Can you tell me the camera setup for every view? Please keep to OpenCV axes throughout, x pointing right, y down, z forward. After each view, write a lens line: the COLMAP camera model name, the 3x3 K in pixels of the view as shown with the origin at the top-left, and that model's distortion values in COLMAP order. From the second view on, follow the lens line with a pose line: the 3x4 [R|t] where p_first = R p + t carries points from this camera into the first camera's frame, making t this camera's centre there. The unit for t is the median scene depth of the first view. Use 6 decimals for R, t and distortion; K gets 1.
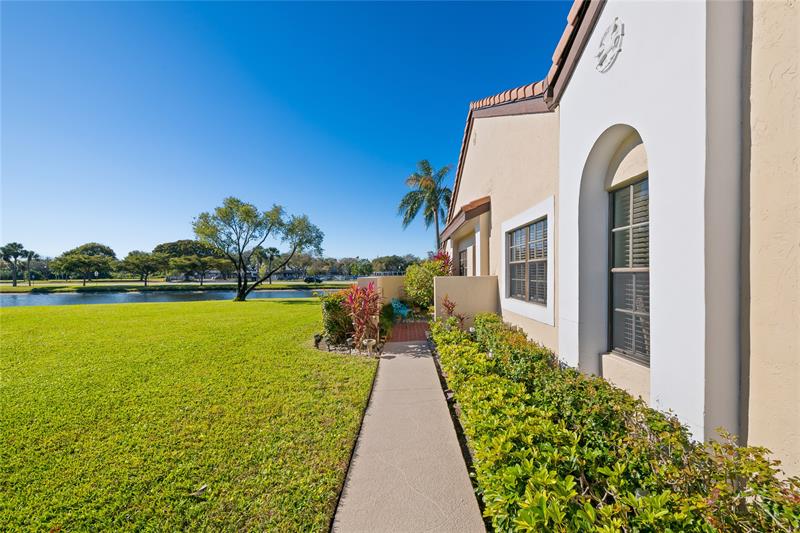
lens RADIAL K [[318.2, 0, 398.7], [0, 318.2, 273.0], [0, 0, 1]] dist [-0.003101, -0.000839]
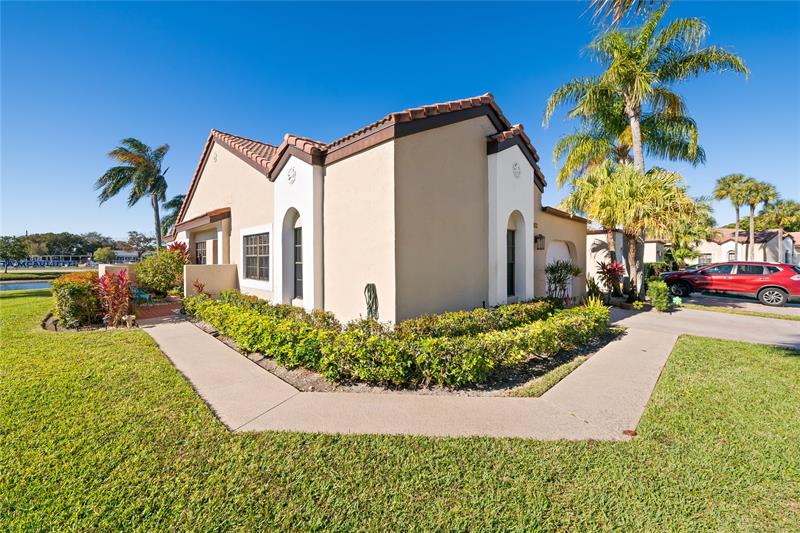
lens RADIAL K [[318.2, 0, 406.8], [0, 318.2, 265.5], [0, 0, 1]] dist [-0.003101, -0.000839]
pose [[0.675552, -0.005961, 0.737288, -0.220563], [-0.009700, 0.999809, 0.016972, -0.016286], [-0.737248, -0.018617, 0.675365, -0.521450]]
